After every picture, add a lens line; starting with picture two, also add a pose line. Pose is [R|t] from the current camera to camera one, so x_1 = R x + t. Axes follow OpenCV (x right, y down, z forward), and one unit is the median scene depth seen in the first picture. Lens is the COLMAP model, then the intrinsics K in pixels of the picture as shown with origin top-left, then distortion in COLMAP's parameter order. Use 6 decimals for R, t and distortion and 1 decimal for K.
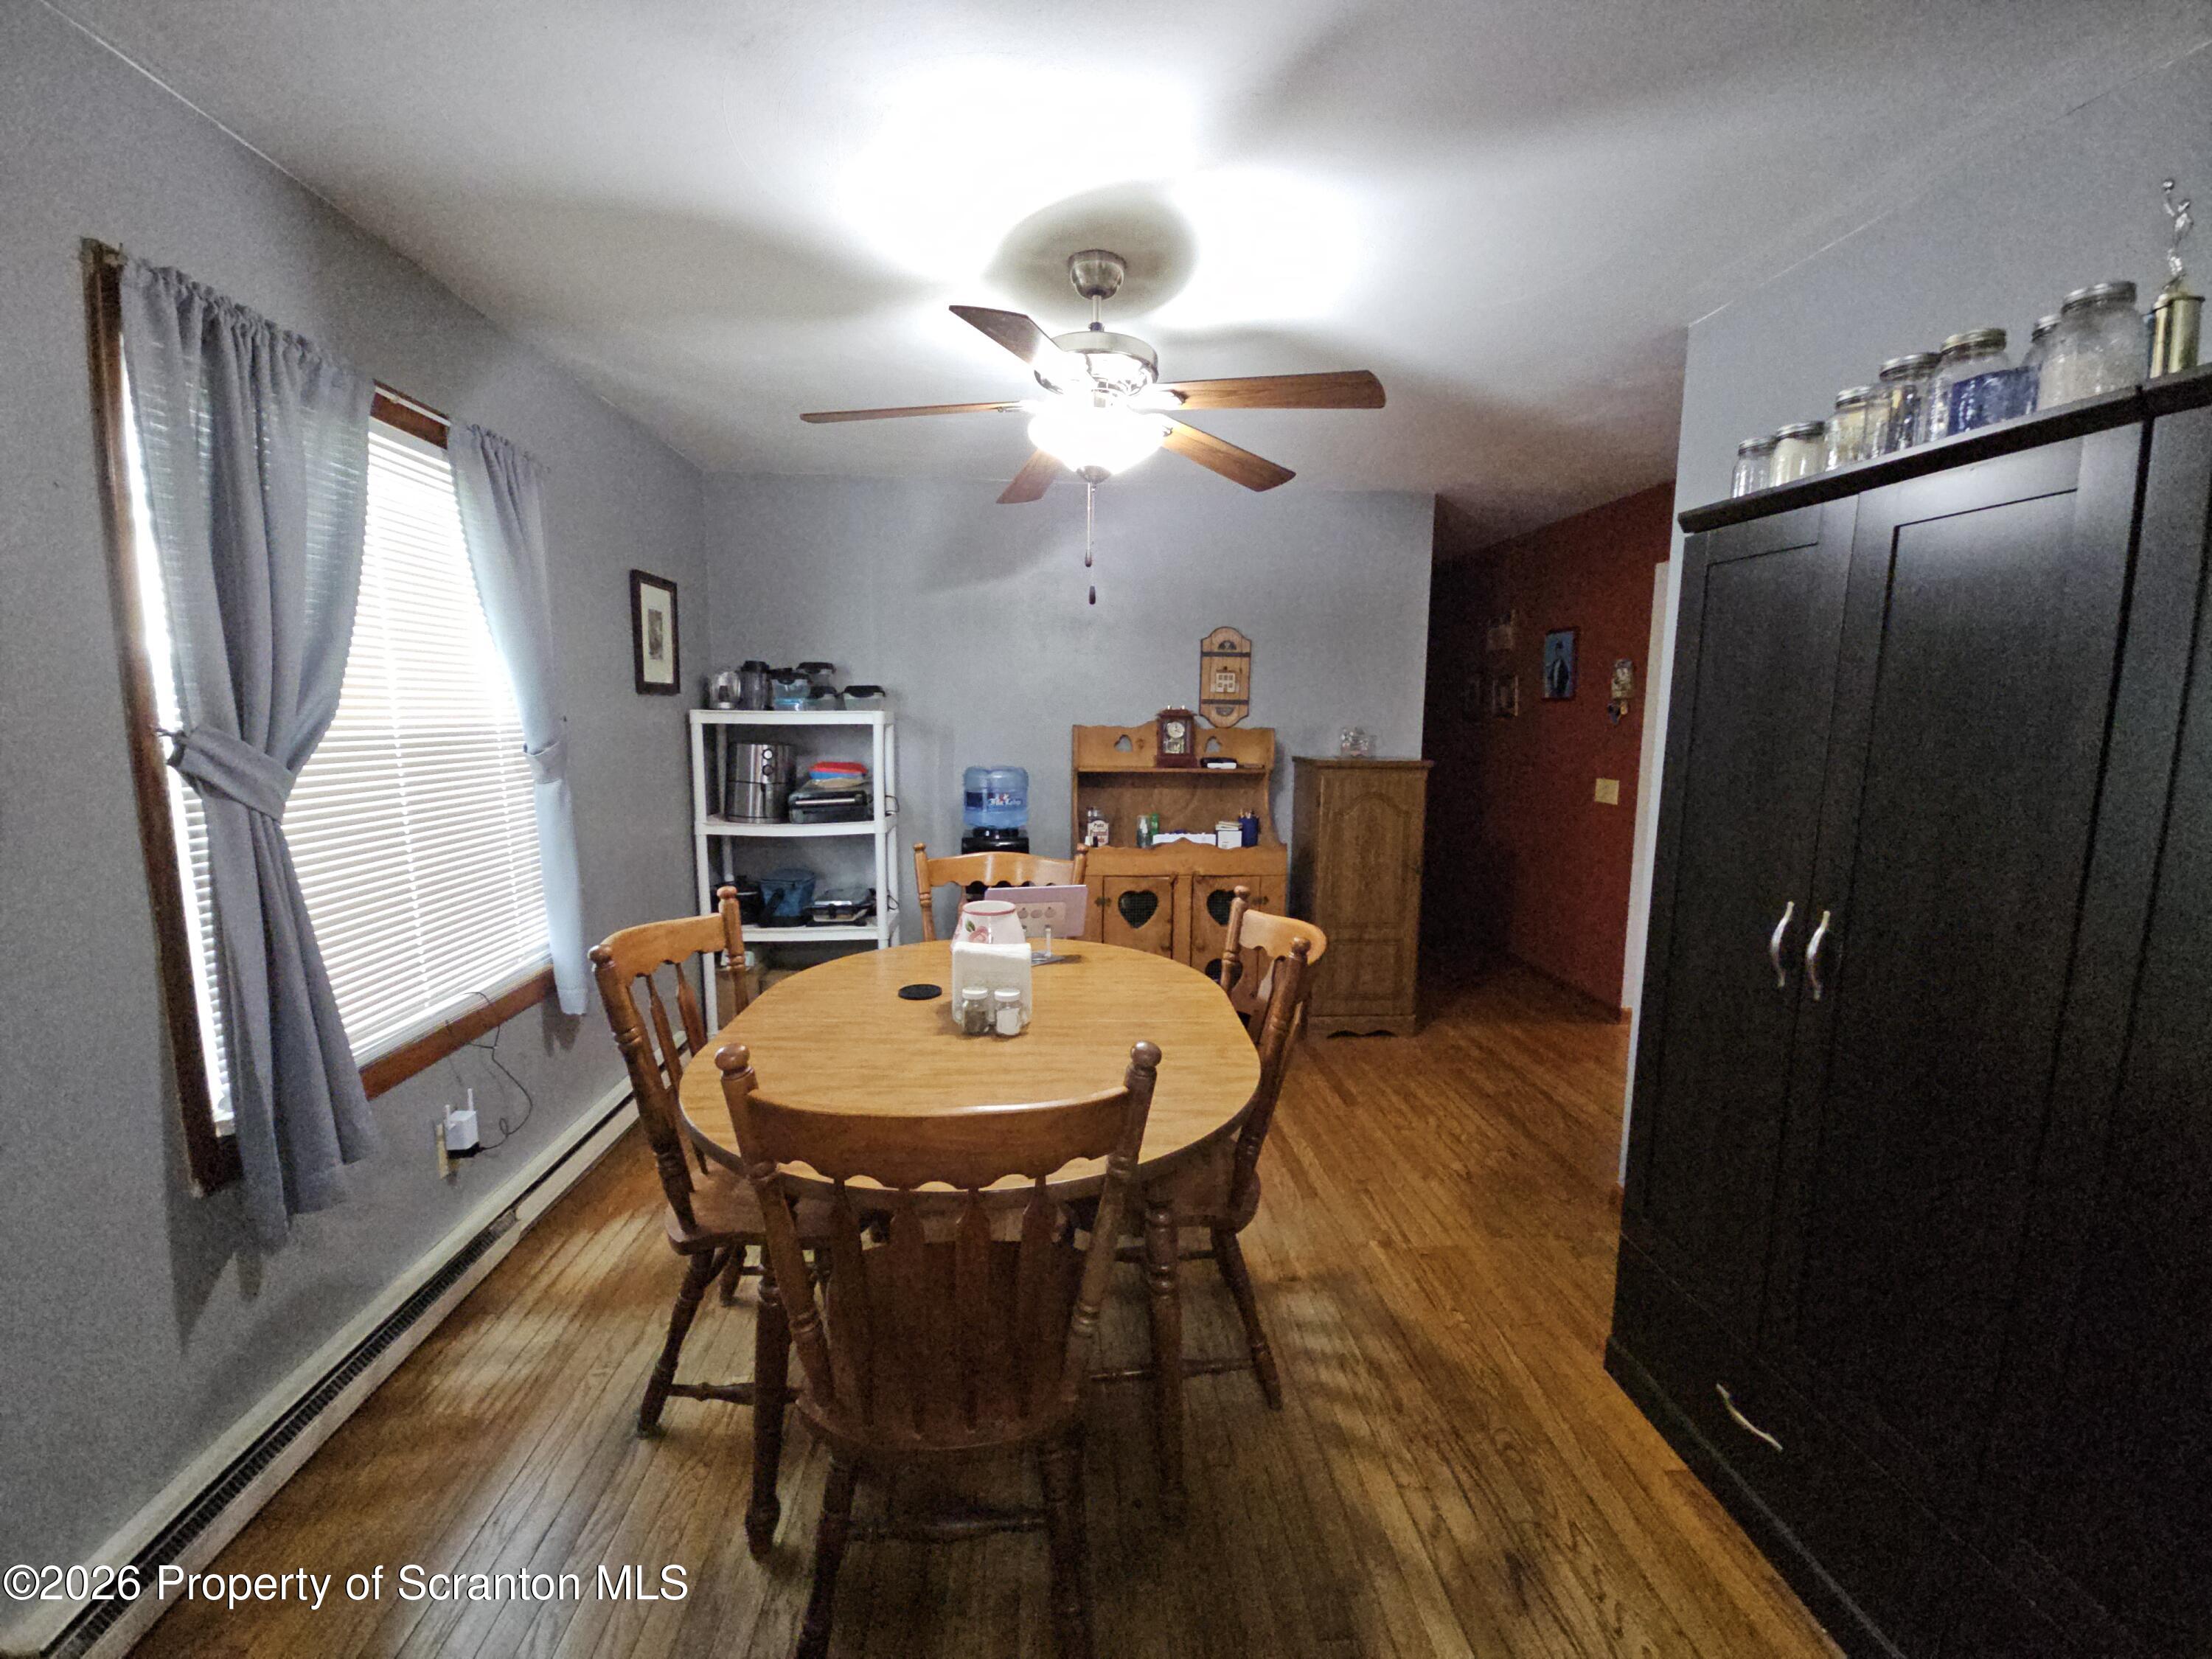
lens RADIAL K [[901.4, 0, 1115.5], [0, 901.4, 829.5], [0, 0, 1]] dist [-0.000432, -0.003883]
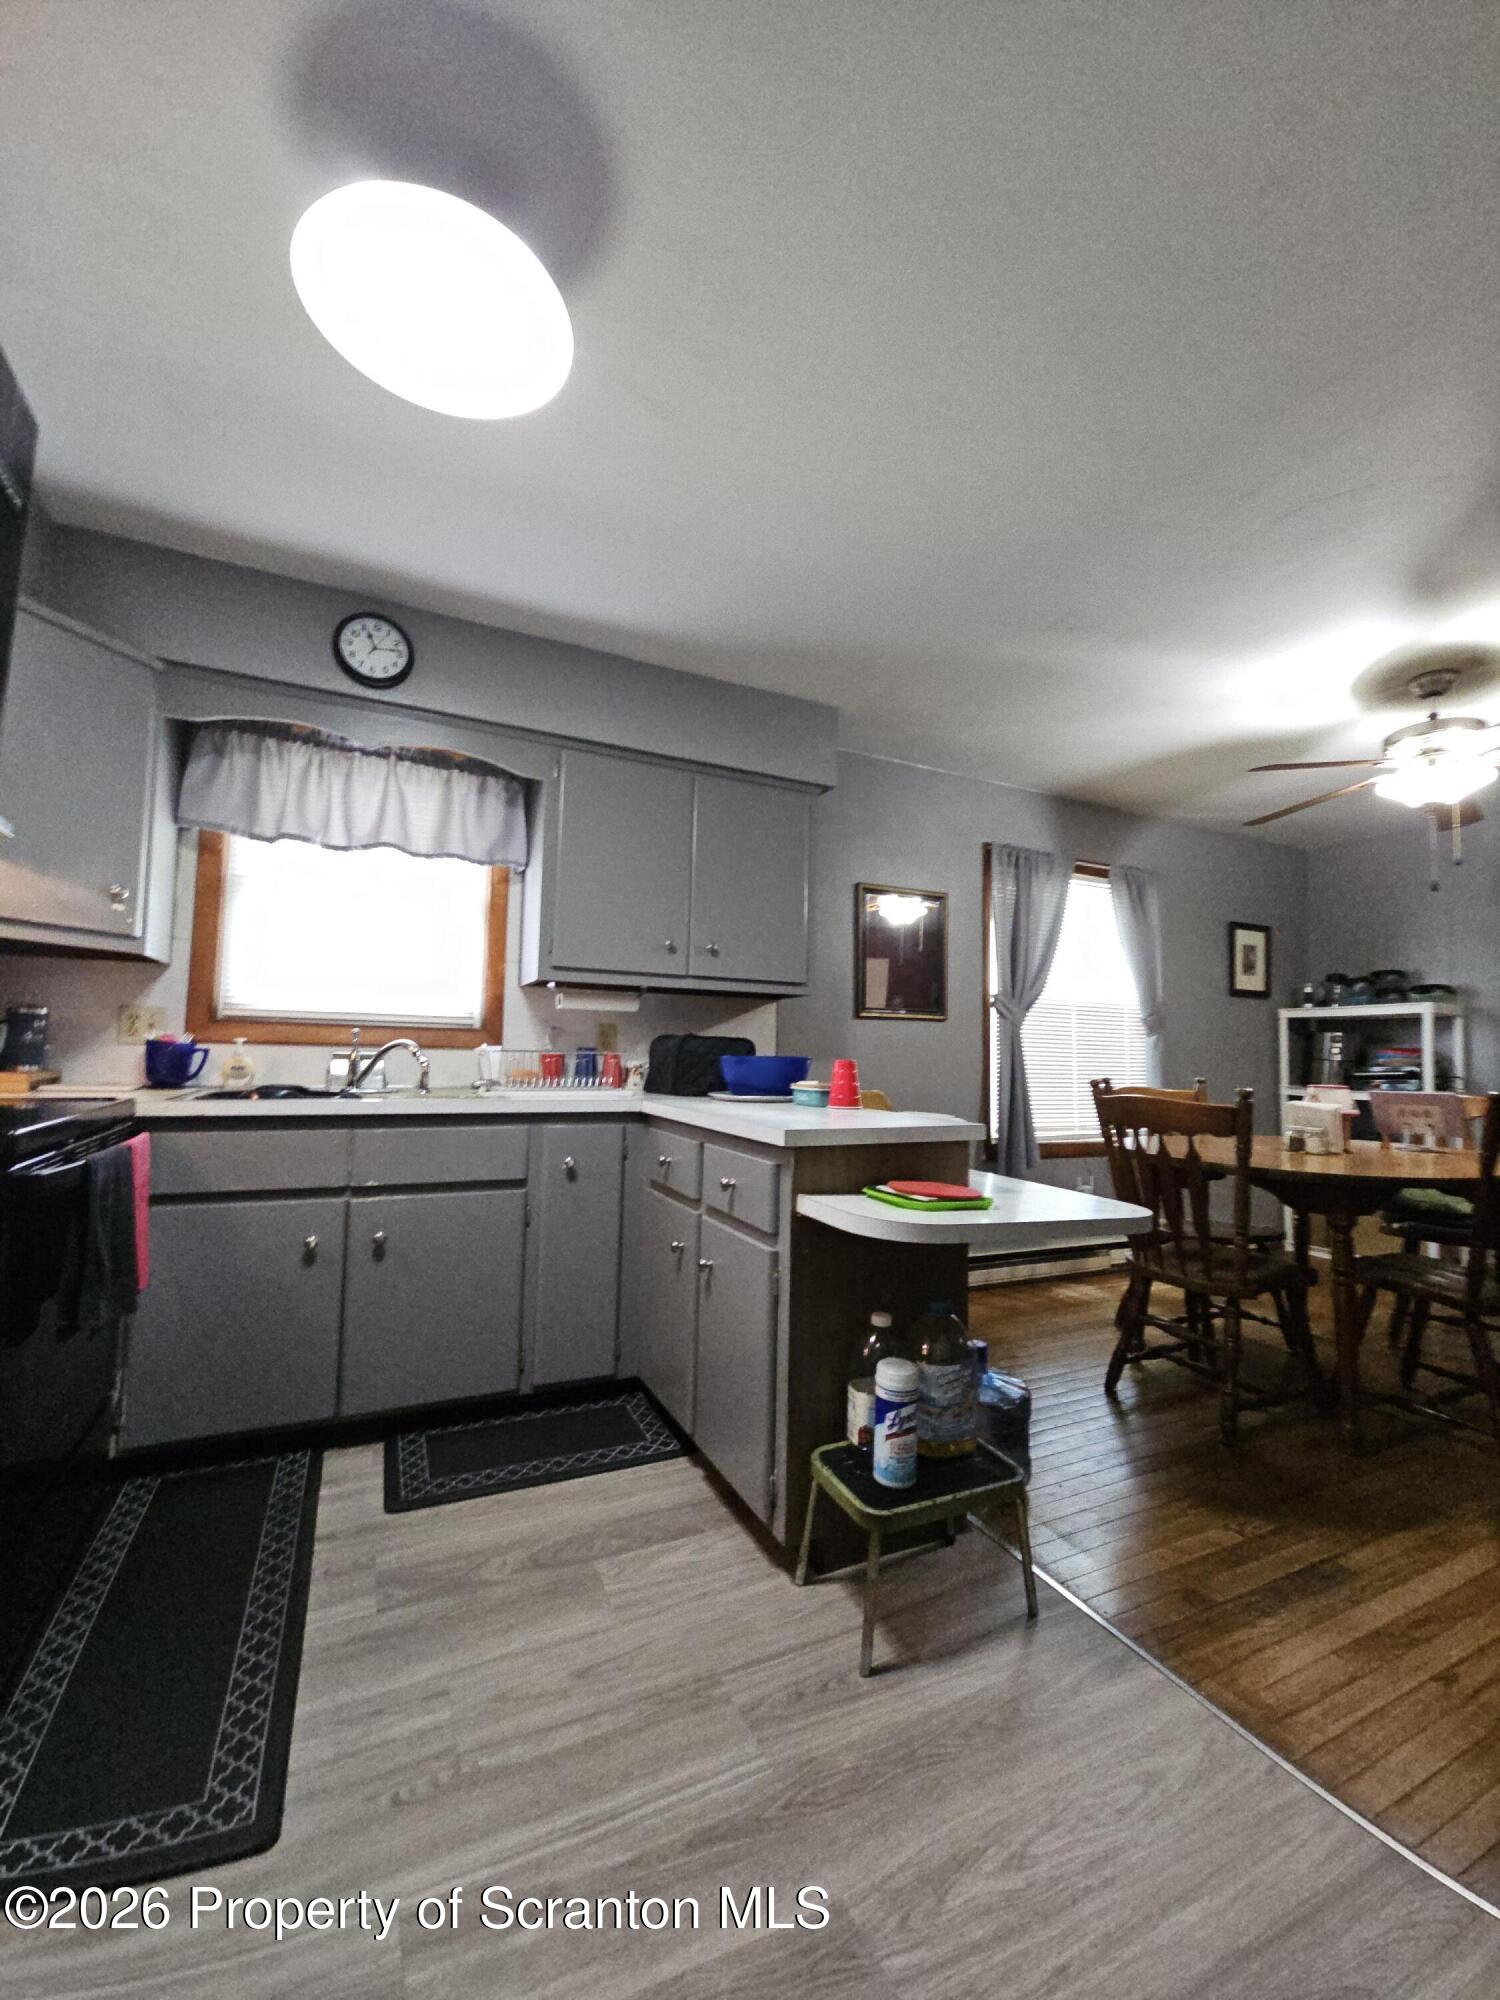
lens RADIAL K [[815.0, 0, 757.6], [0, 815.0, 1004.6], [0, 0, 1]] dist [-0.000432, -0.003883]
pose [[0.362980, -0.062957, -0.929668, 0.960771], [-0.138150, 0.983052, -0.120511, 0.293203], [0.921499, 0.172177, 0.348130, -0.532537]]
